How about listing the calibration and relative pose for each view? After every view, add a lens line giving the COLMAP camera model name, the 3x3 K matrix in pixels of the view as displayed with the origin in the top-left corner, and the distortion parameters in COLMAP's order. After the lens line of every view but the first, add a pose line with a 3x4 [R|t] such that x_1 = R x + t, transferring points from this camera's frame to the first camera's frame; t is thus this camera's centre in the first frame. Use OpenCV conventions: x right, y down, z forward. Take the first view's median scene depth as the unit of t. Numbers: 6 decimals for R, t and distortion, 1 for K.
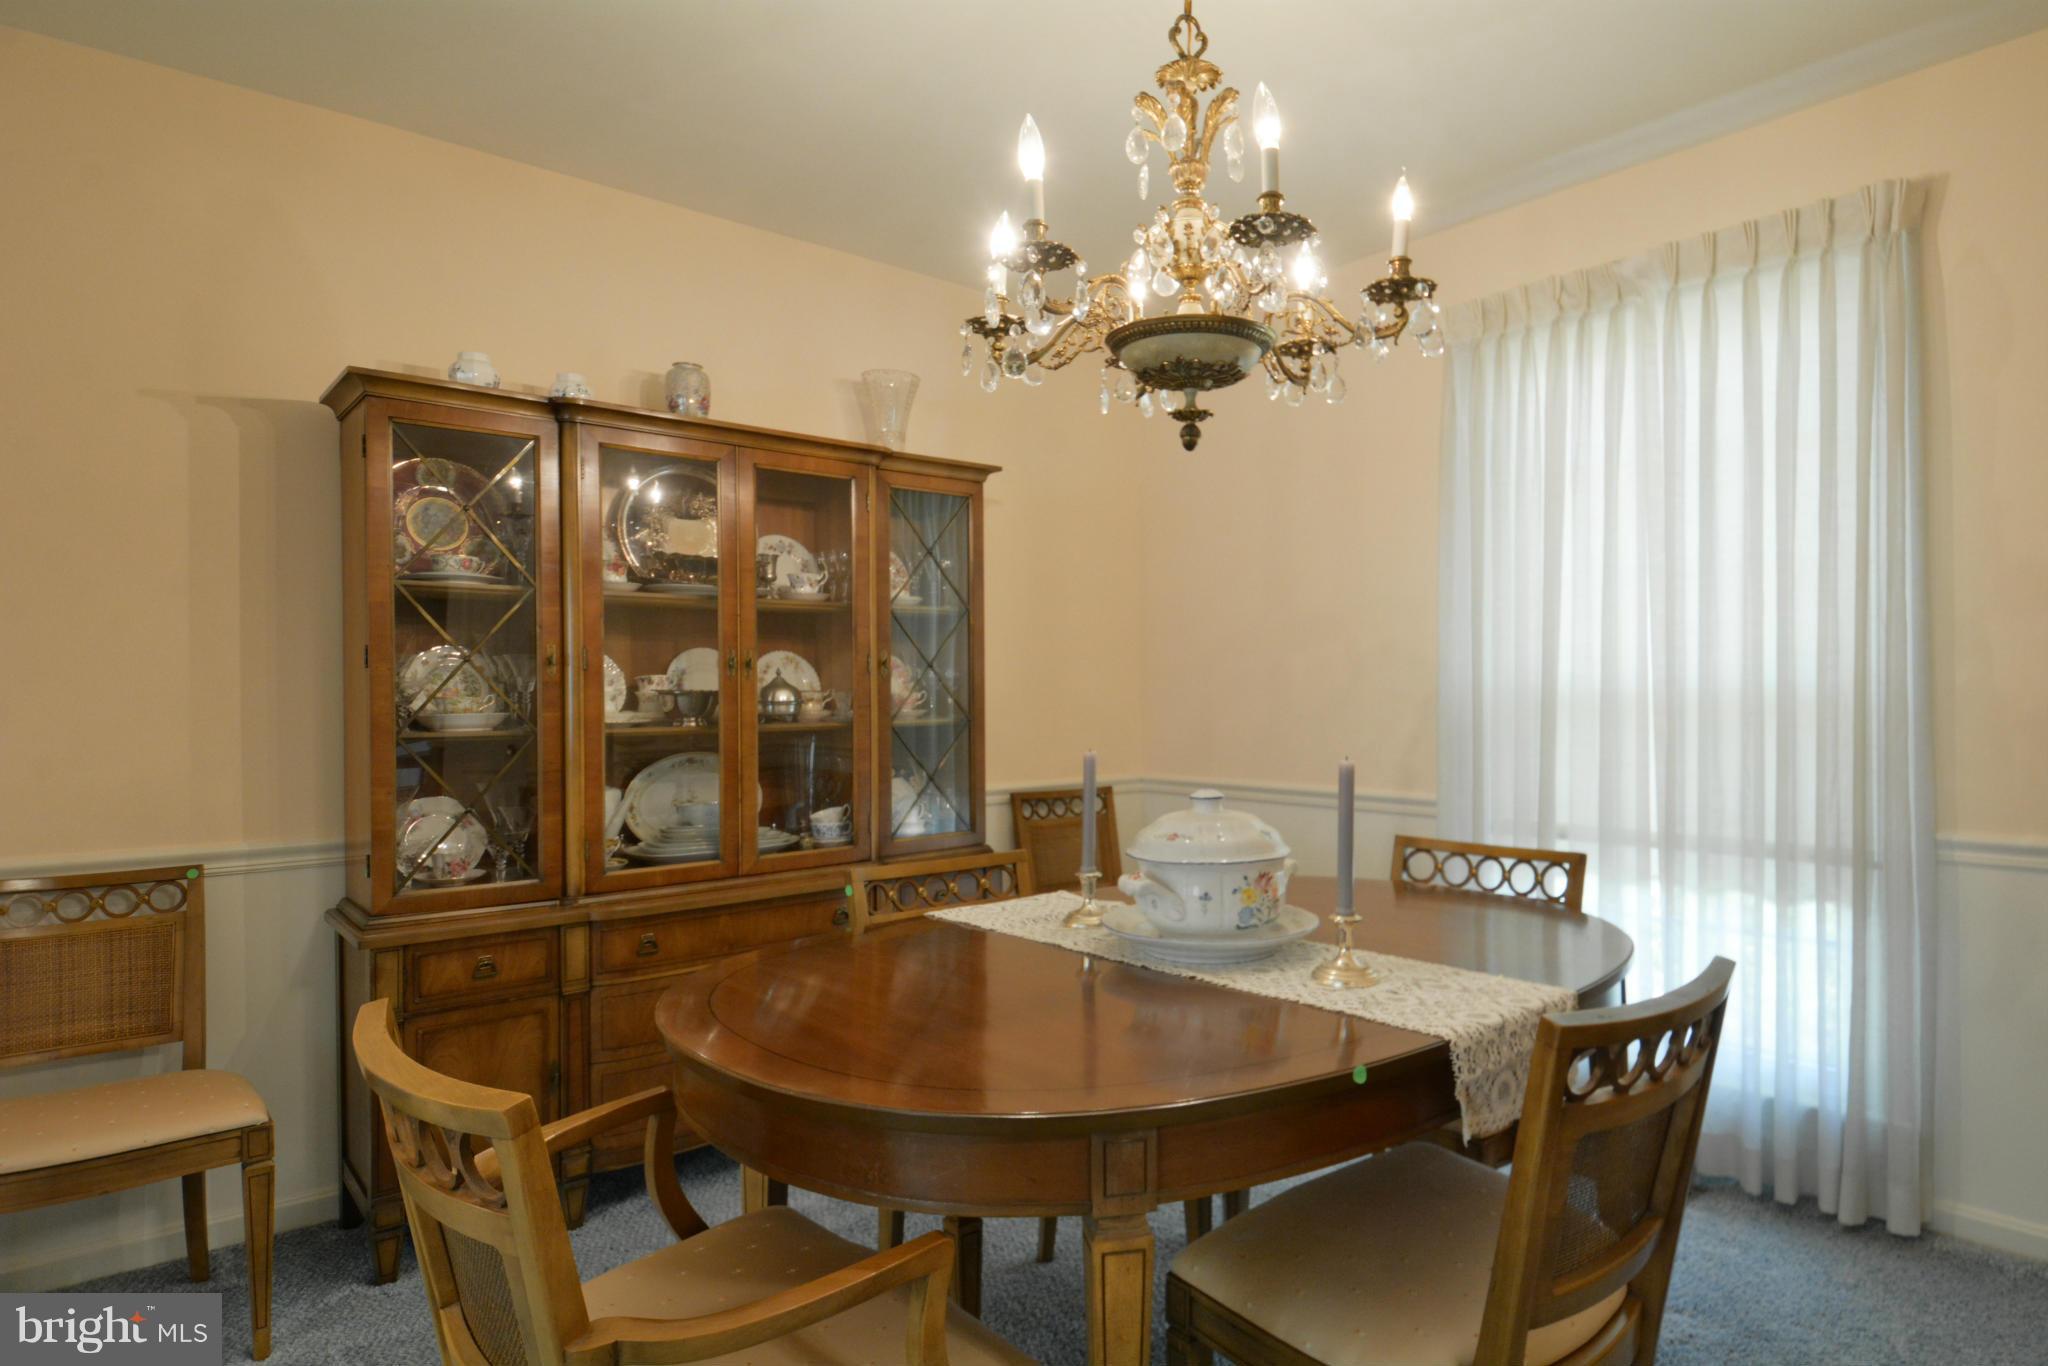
lens RADIAL K [[1156.0, 0, 1144.2], [0, 1156.0, 693.3], [0, 0, 1]] dist [0.030510, -0.030688]
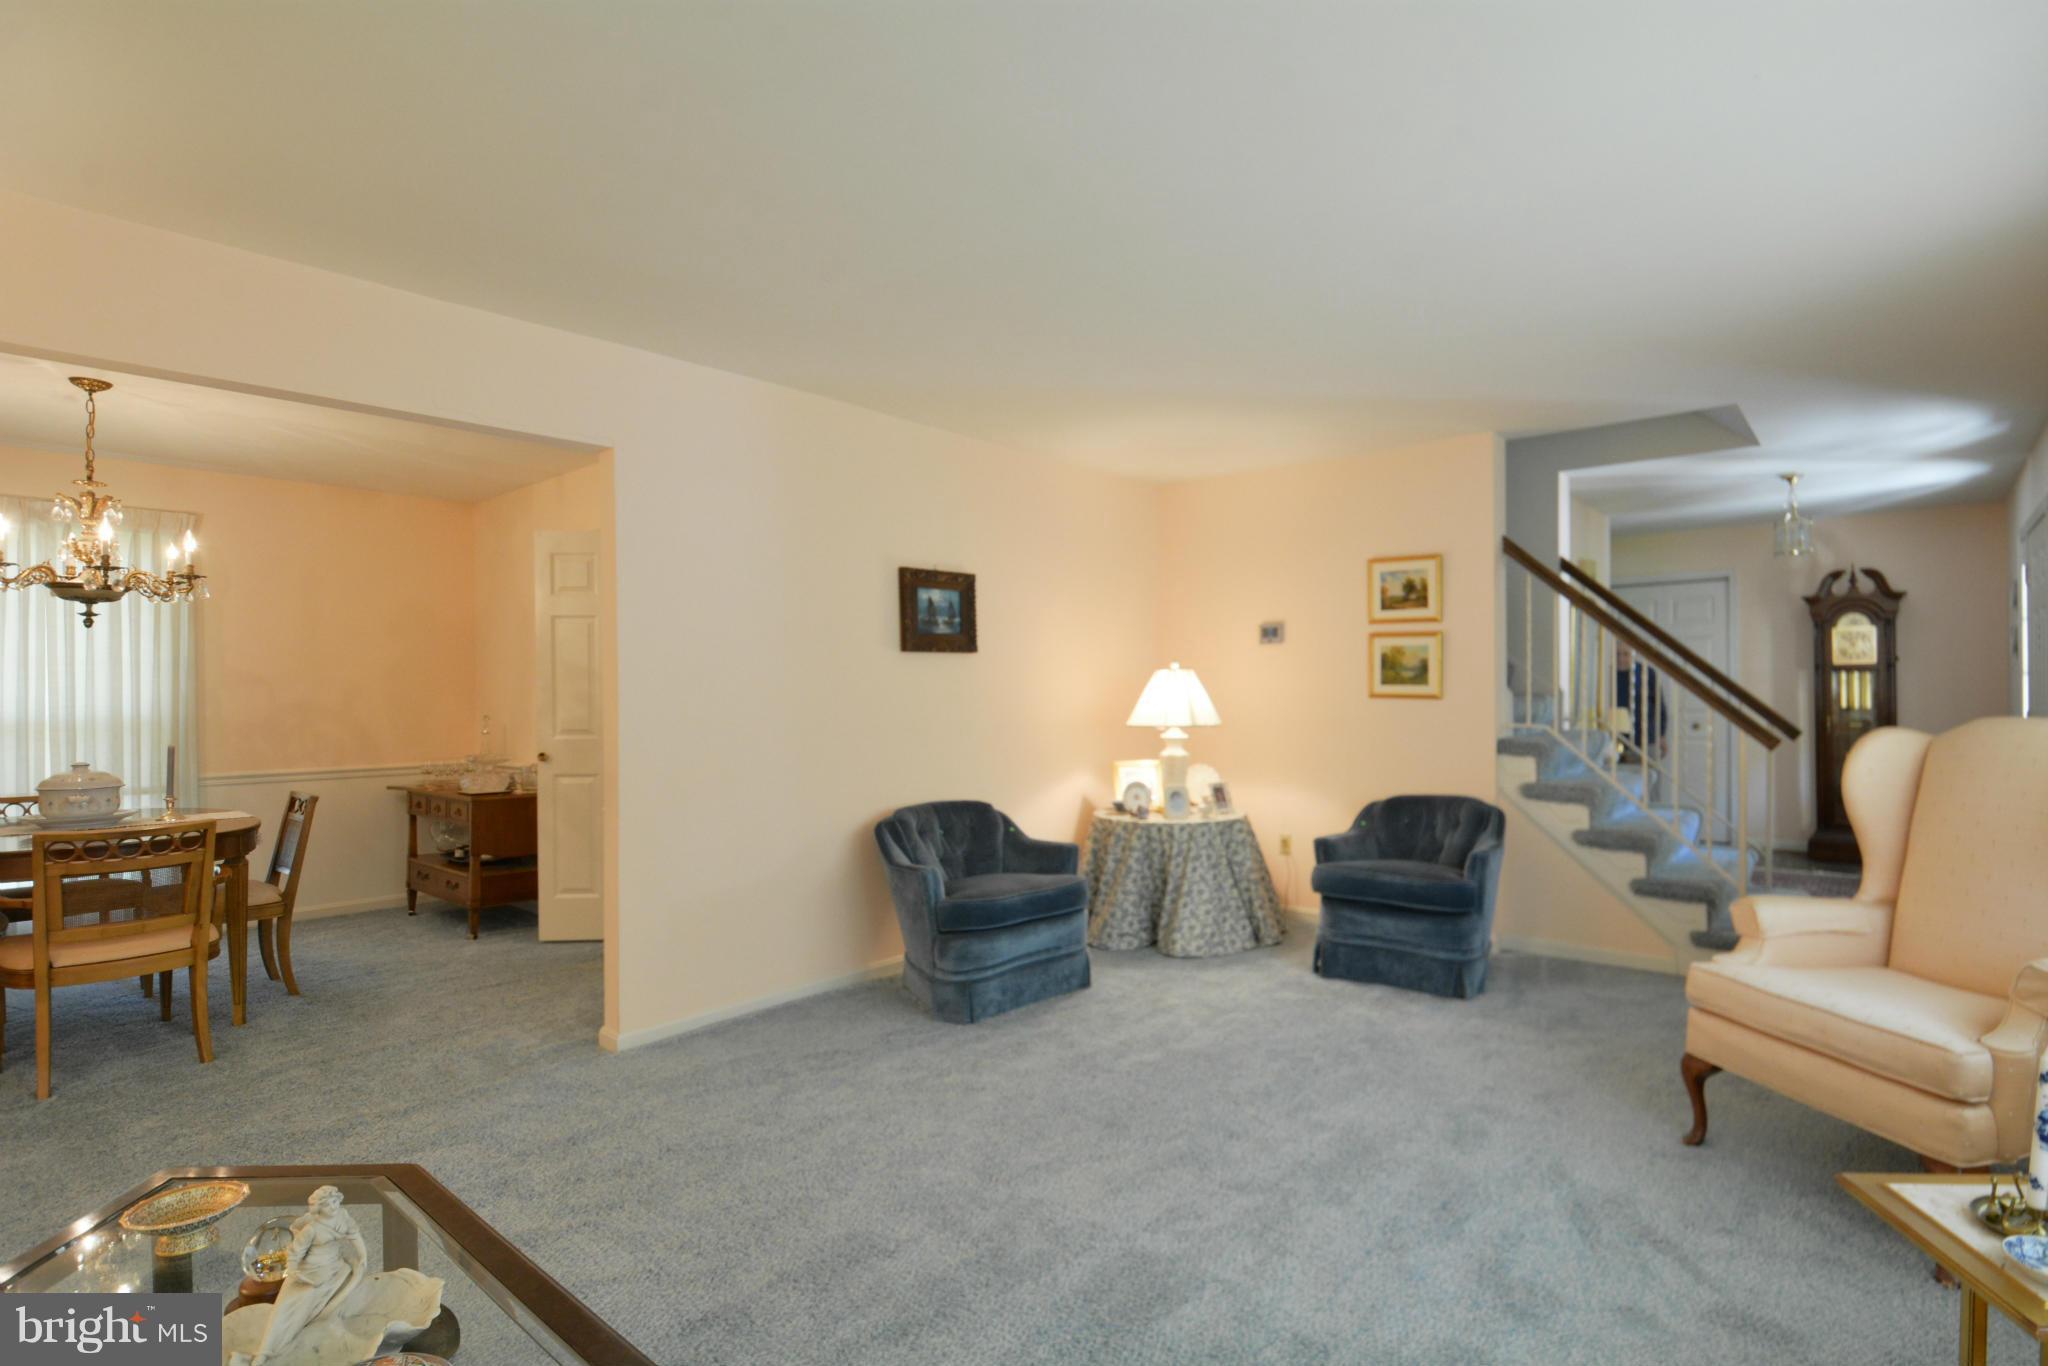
lens RADIAL K [[1009.2, 0, 1152.2], [0, 1009.2, 691.0], [0, 0, 1]] dist [0.019278, -0.020576]
pose [[-0.154310, 0.010515, 0.987967, -1.744159], [0.010495, 0.999904, -0.009003, -0.018364], [-0.987967, 0.008979, -0.154406, -0.674871]]
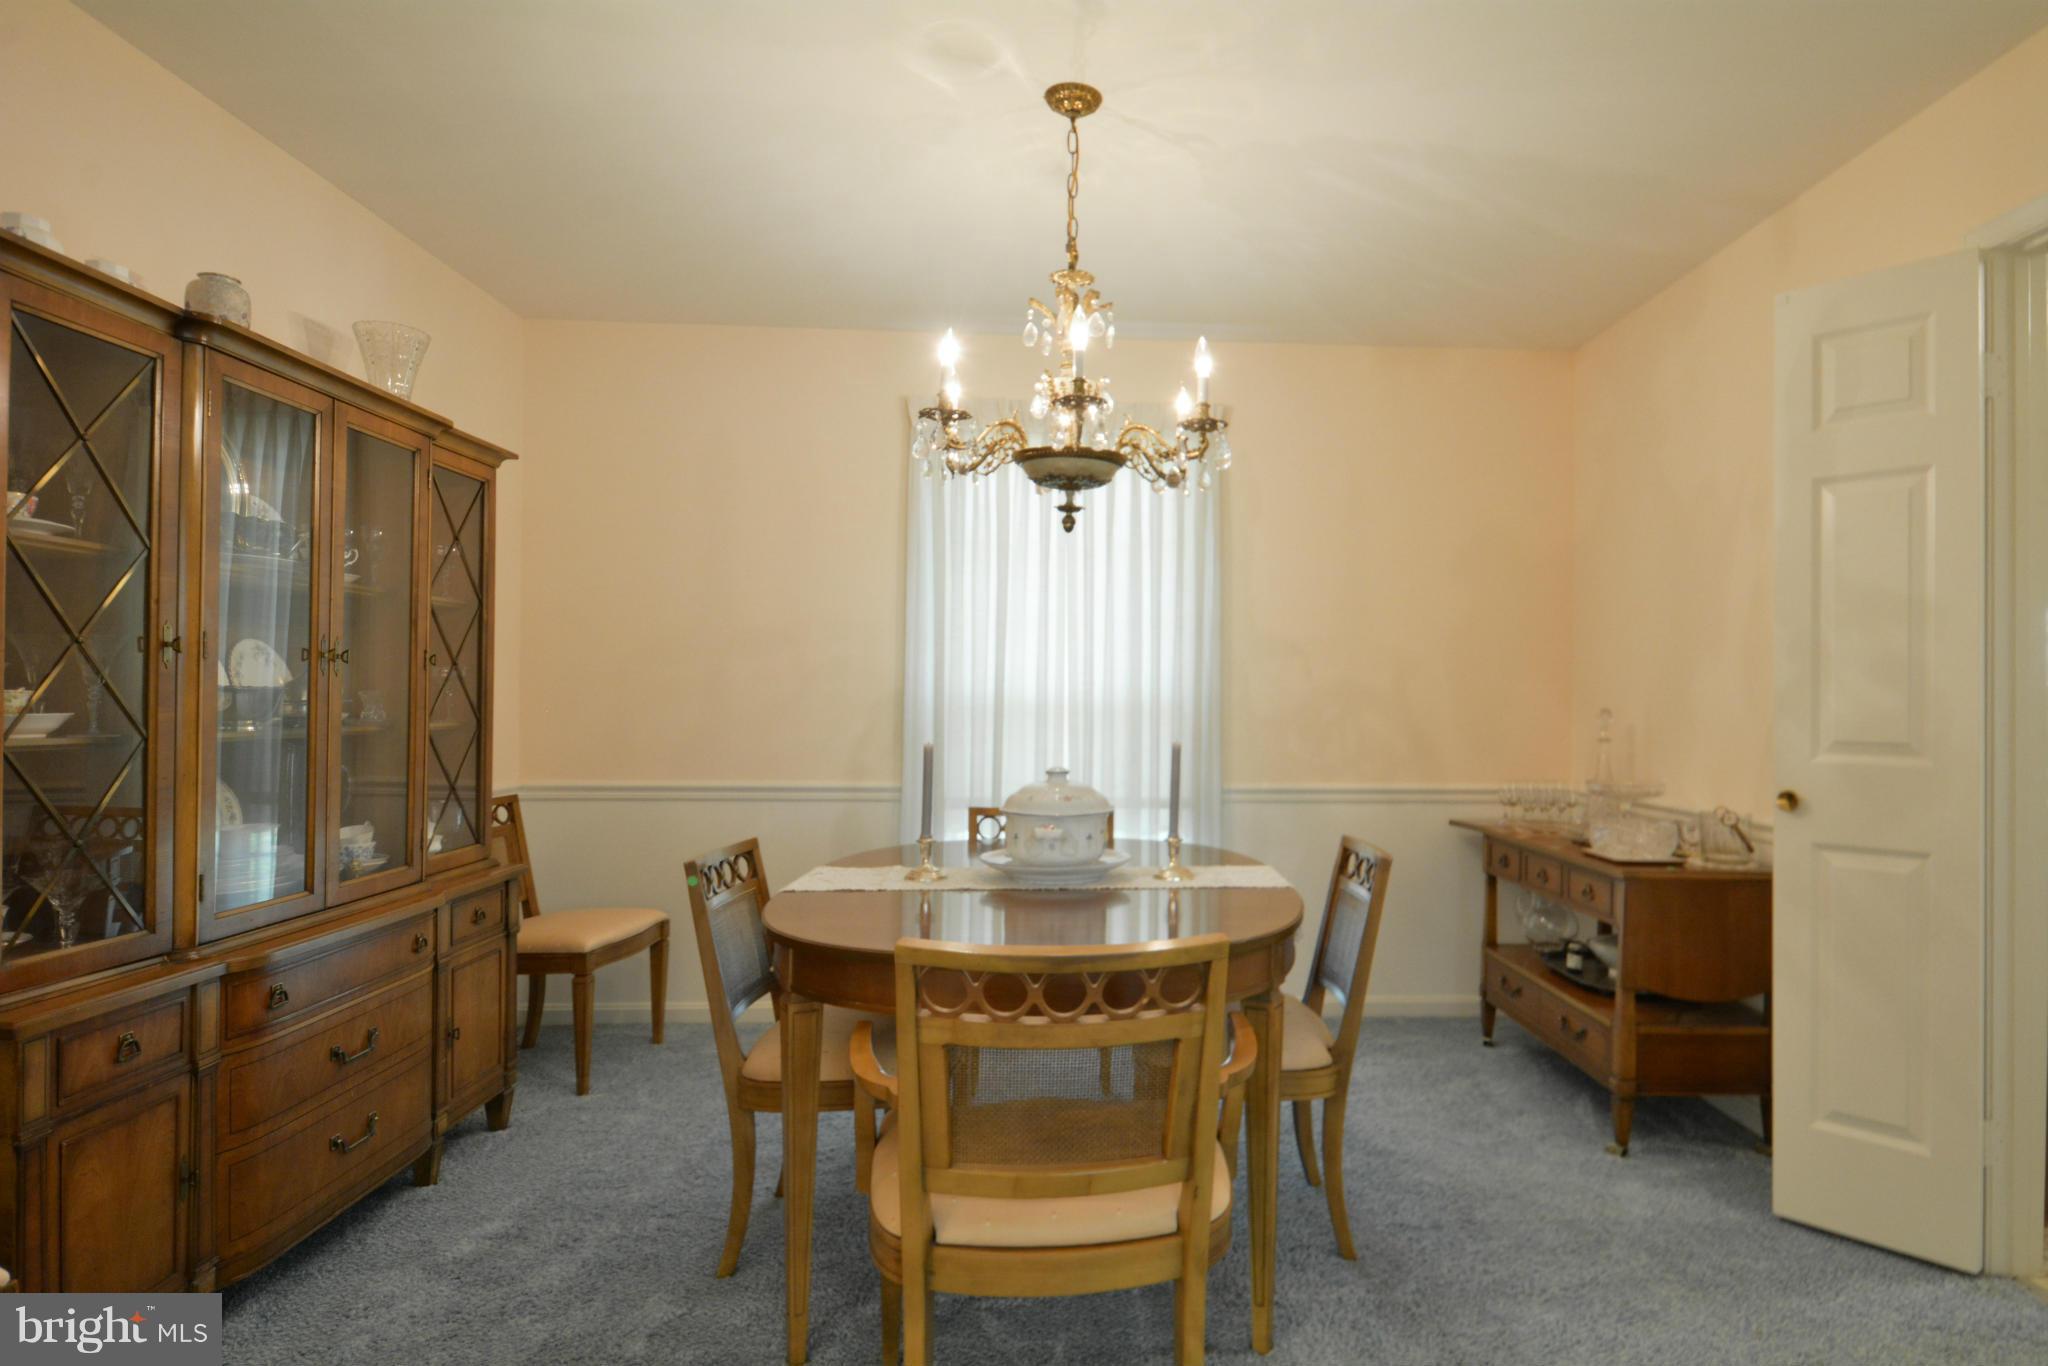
lens RADIAL K [[1156.0, 0, 1144.2], [0, 1156.0, 693.3], [0, 0, 1]] dist [0.030510, -0.030688]
pose [[0.632060, 0.015697, 0.774760, -0.711889], [-0.011148, 0.999876, -0.011164, 0.004983], [-0.774839, -0.001581, 0.632156, 0.006136]]
